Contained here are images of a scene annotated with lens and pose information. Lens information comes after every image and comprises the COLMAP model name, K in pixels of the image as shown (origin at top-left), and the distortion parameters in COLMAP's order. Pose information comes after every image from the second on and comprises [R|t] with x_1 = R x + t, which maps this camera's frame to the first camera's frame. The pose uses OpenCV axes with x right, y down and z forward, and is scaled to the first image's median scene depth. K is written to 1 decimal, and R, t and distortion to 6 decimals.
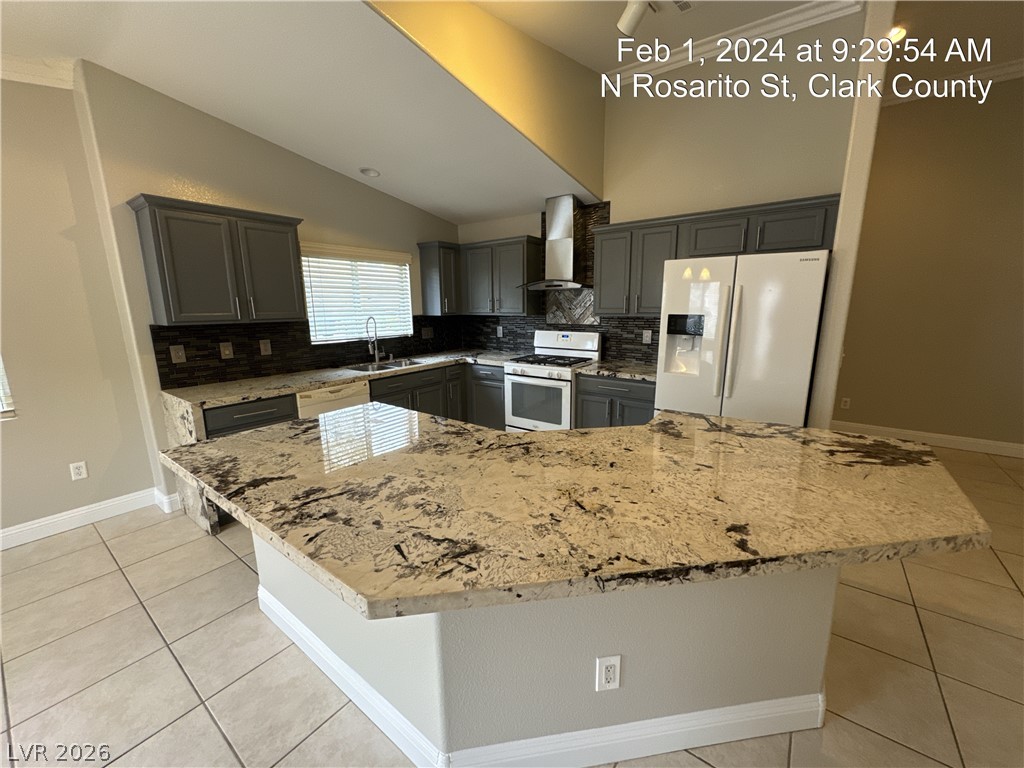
lens RADIAL K [[406.4, 0, 513.1], [0, 406.4, 383.9], [0, 0, 1]] dist [-0.003233, 0.000441]
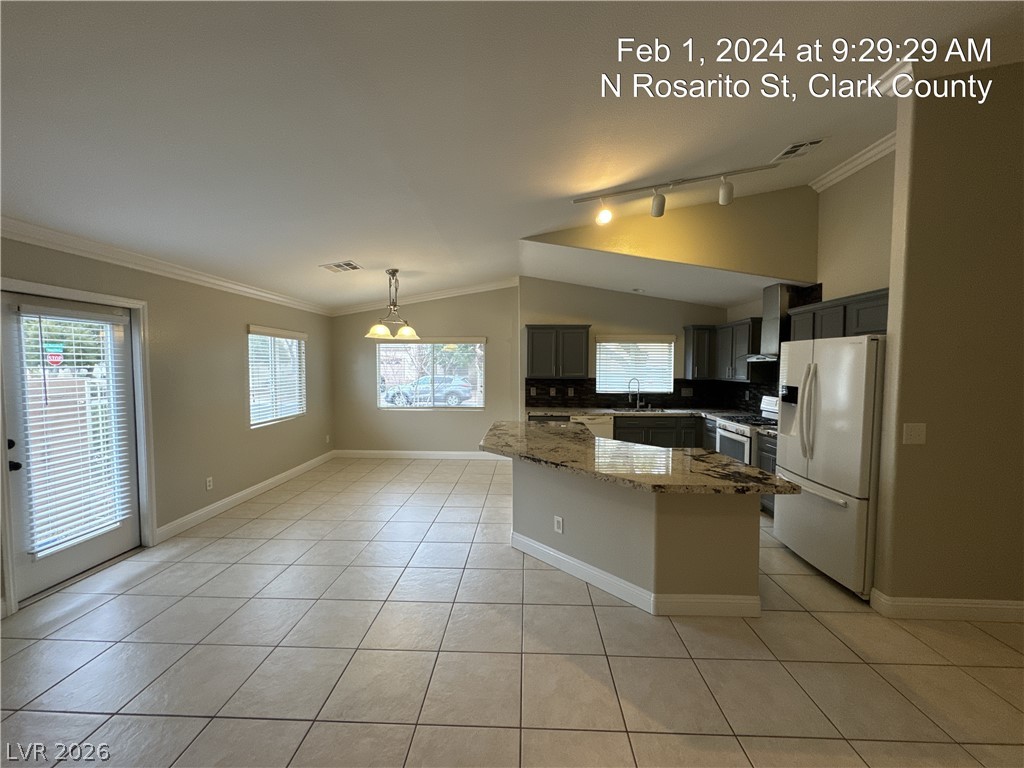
lens RADIAL K [[406.4, 0, 512.6], [0, 406.4, 383.0], [0, 0, 1]] dist [-0.003233, 0.000441]
pose [[0.568930, 0.048468, -0.820957, 0.839519], [-0.168969, 0.983853, -0.059012, 0.027185], [0.804841, 0.172290, 0.567933, -0.310804]]
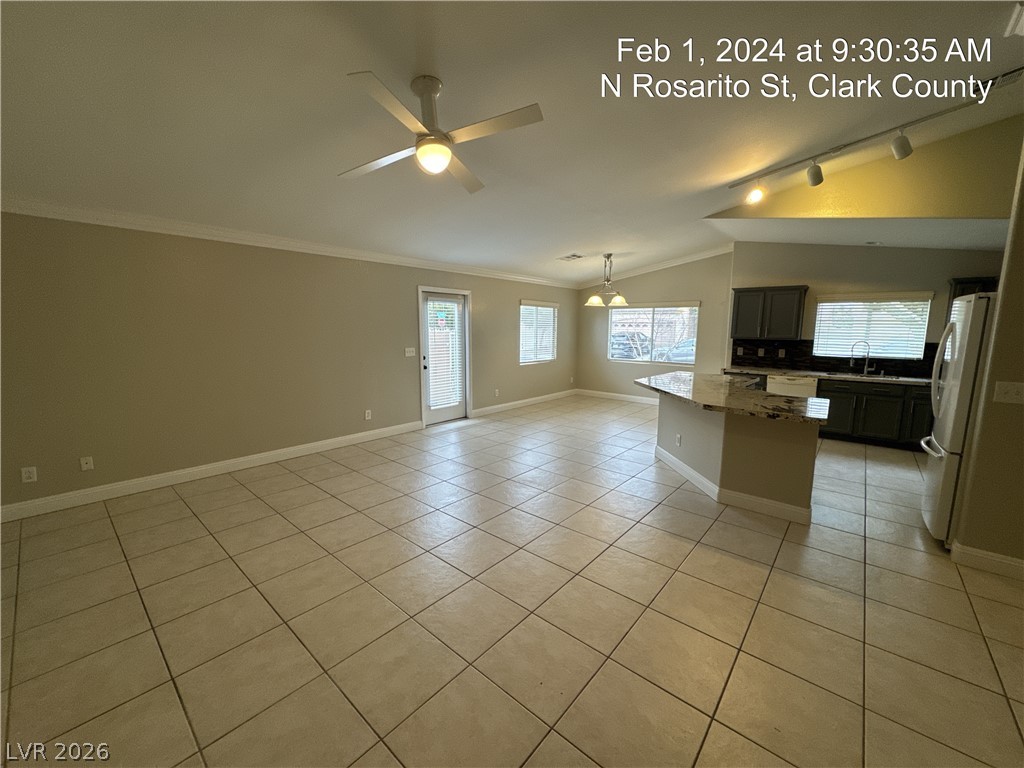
lens RADIAL K [[406.4, 0, 512.2], [0, 406.4, 384.3], [0, 0, 1]] dist [-0.003233, 0.000441]
pose [[-0.071588, 0.149738, -0.986131, 1.486375], [-0.202097, 0.965983, 0.161350, -0.001570], [0.976746, 0.210844, -0.038891, -0.132220]]
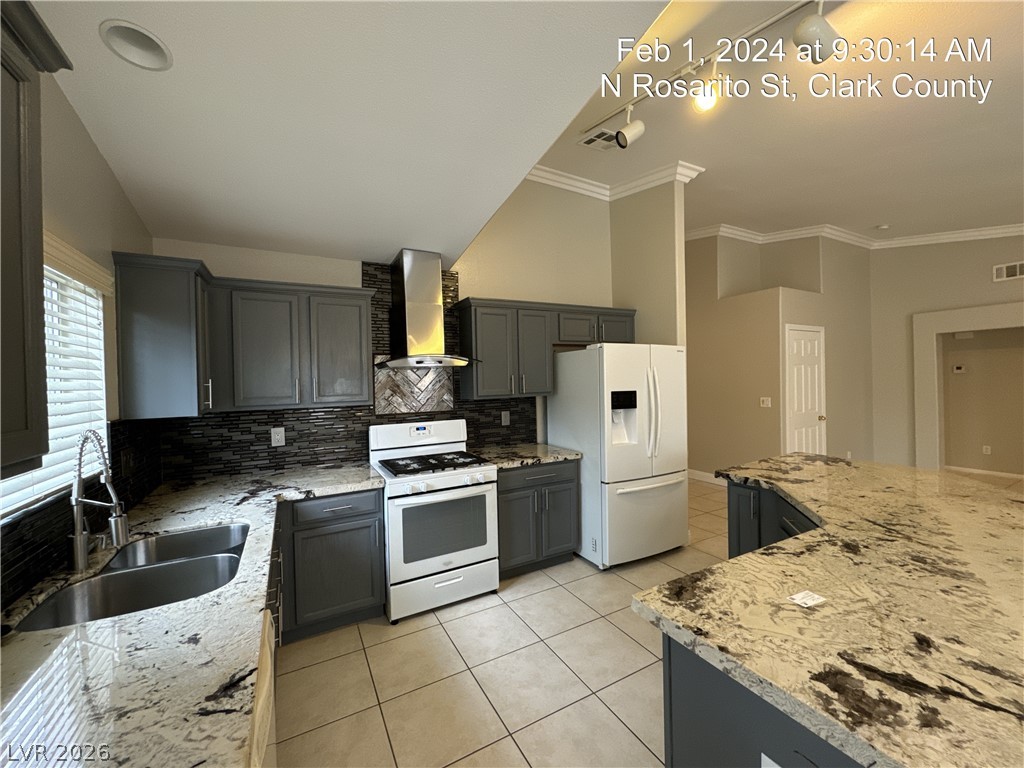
lens RADIAL K [[406.4, 0, 511.4], [0, 406.4, 382.9], [0, 0, 1]] dist [-0.003233, 0.000441]
pose [[0.420098, -0.006323, 0.907456, -0.651726], [0.195913, 0.977027, -0.083888, -0.141469], [-0.886079, 0.213024, 0.411686, 0.716234]]
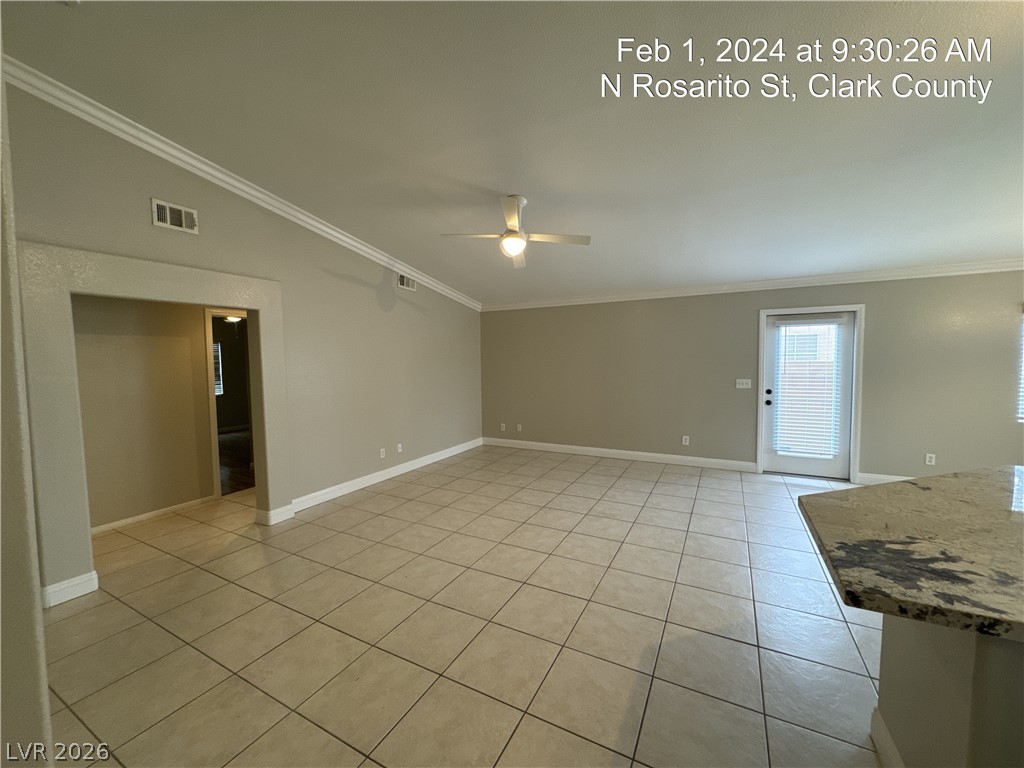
lens RADIAL K [[406.4, 0, 512.9], [0, 406.4, 383.6], [0, 0, 1]] dist [-0.003233, 0.000441]
pose [[-0.988221, 0.031131, -0.149834, 0.873602], [-0.008278, 0.966782, 0.255468, -0.175720], [0.152810, 0.253699, -0.955136, 0.777997]]
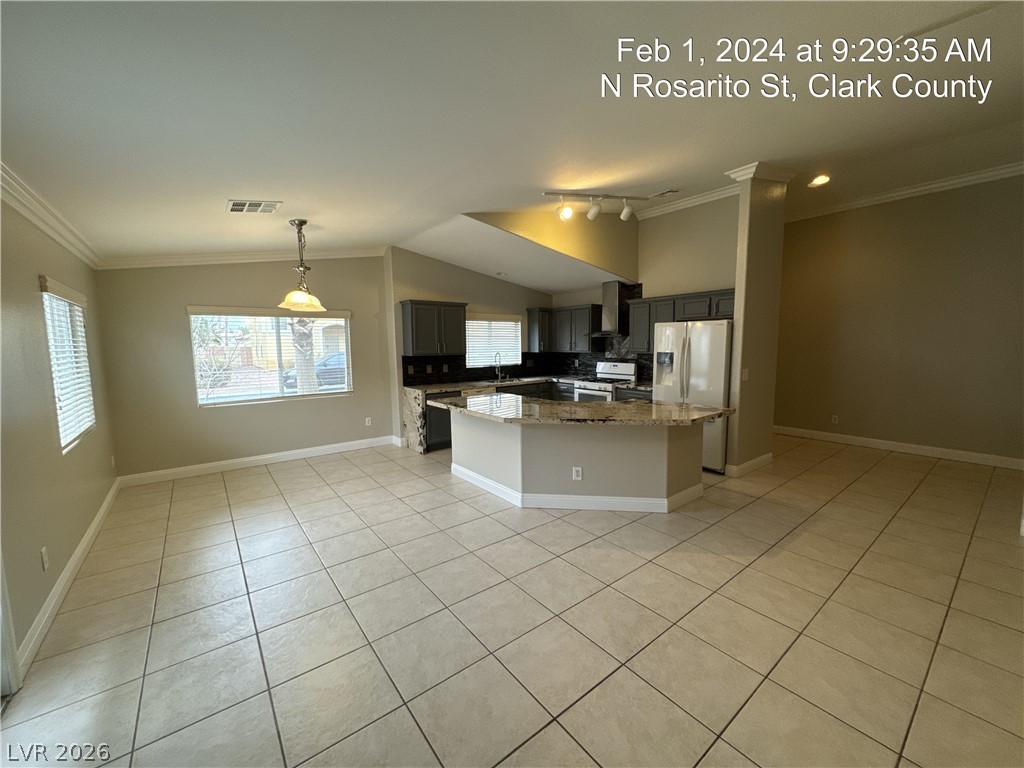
lens RADIAL K [[406.4, 0, 513.3], [0, 406.4, 382.9], [0, 0, 1]] dist [-0.003233, 0.000441]
pose [[0.964275, 0.024891, -0.263731, 0.223588], [-0.049384, 0.995014, -0.086653, 0.140286], [0.260259, 0.096582, 0.960696, -0.817882]]
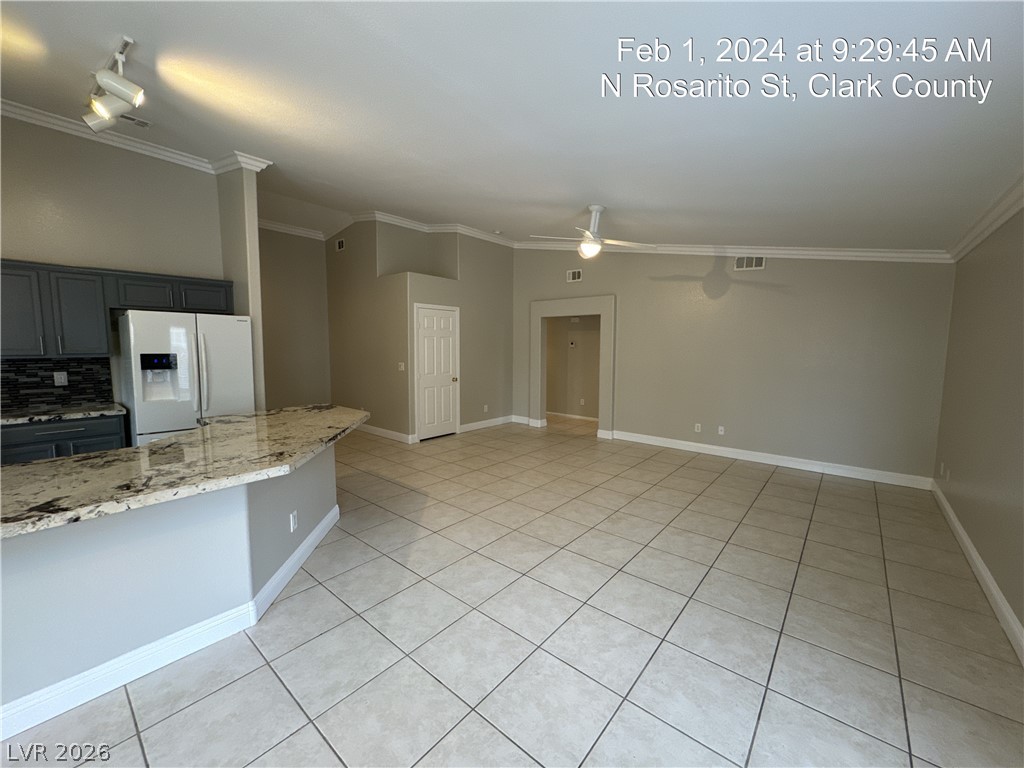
lens RADIAL K [[406.4, 0, 512.0], [0, 406.4, 382.3], [0, 0, 1]] dist [-0.003233, 0.000441]
pose [[0.059570, -0.082043, 0.994847, -0.702970], [0.188288, 0.979651, 0.069515, 0.034829], [-0.980306, 0.183177, 0.073805, -0.155189]]
